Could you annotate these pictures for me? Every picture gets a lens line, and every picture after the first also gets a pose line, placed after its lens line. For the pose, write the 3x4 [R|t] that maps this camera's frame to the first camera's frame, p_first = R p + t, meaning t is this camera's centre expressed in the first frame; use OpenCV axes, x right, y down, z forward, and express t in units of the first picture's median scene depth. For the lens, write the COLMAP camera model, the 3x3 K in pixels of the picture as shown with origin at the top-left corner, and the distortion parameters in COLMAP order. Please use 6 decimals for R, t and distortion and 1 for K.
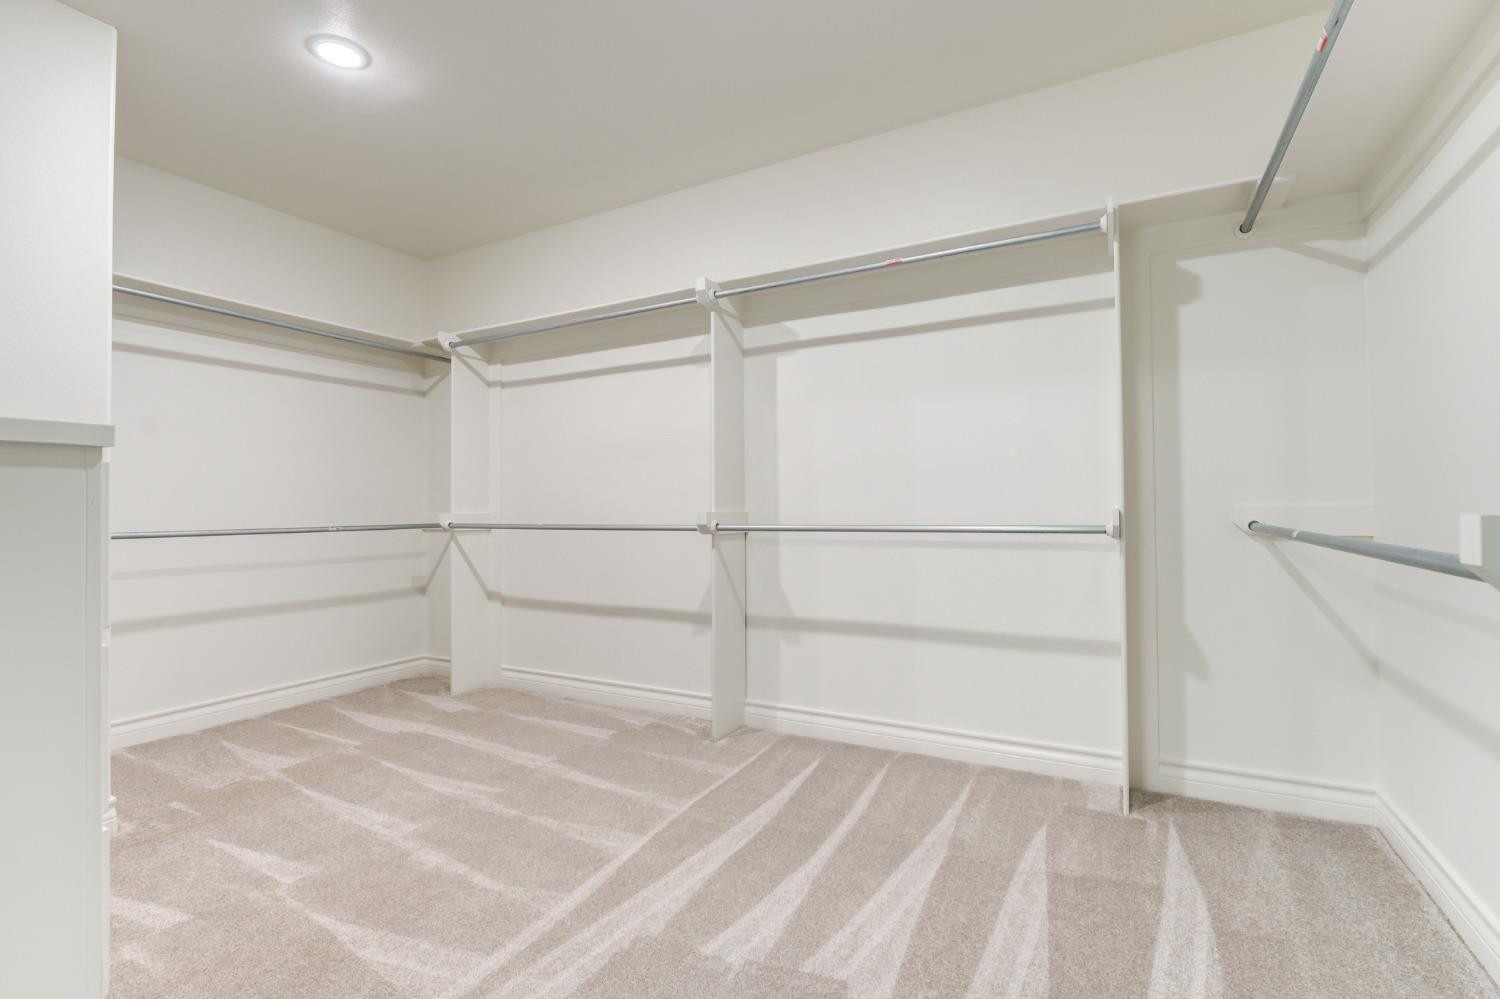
lens RADIAL K [[689.3, 0, 755.0], [0, 689.3, 500.4], [0, 0, 1]] dist [0.000327, -0.000059]
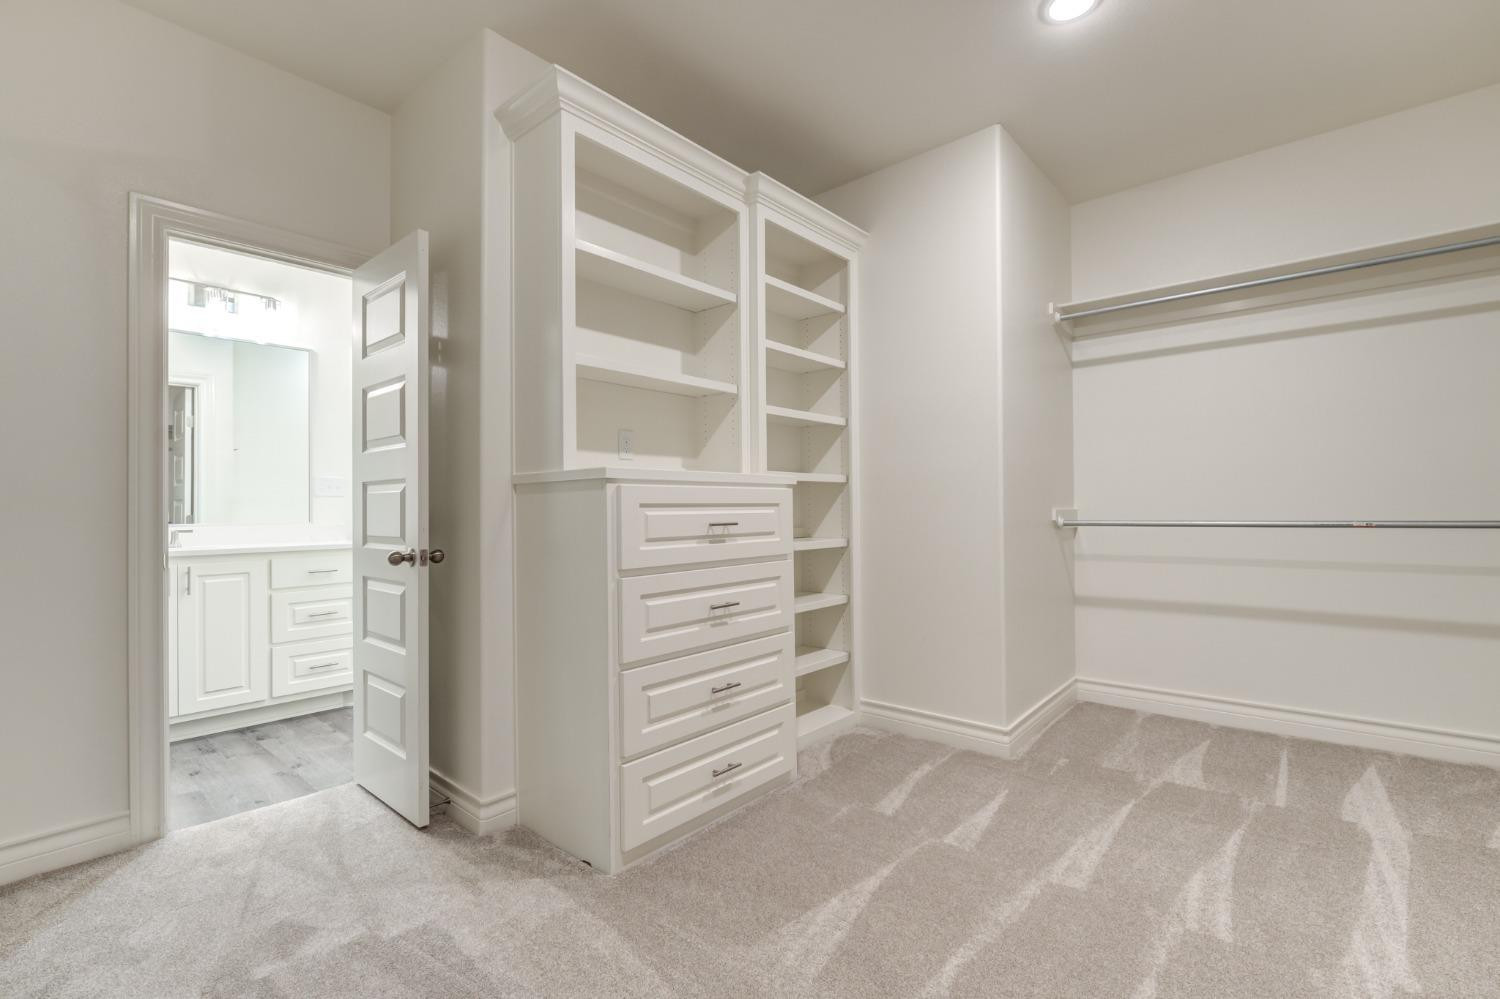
lens RADIAL K [[671.9, 0, 750.8], [0, 671.9, 499.1], [0, 0, 1]] dist [0.000111, 0.000128]
pose [[-0.203718, -0.001478, -0.979028, 0.301718], [0.022453, 0.999729, -0.006182, 0.004782], [0.978772, -0.023241, -0.203630, 0.636857]]
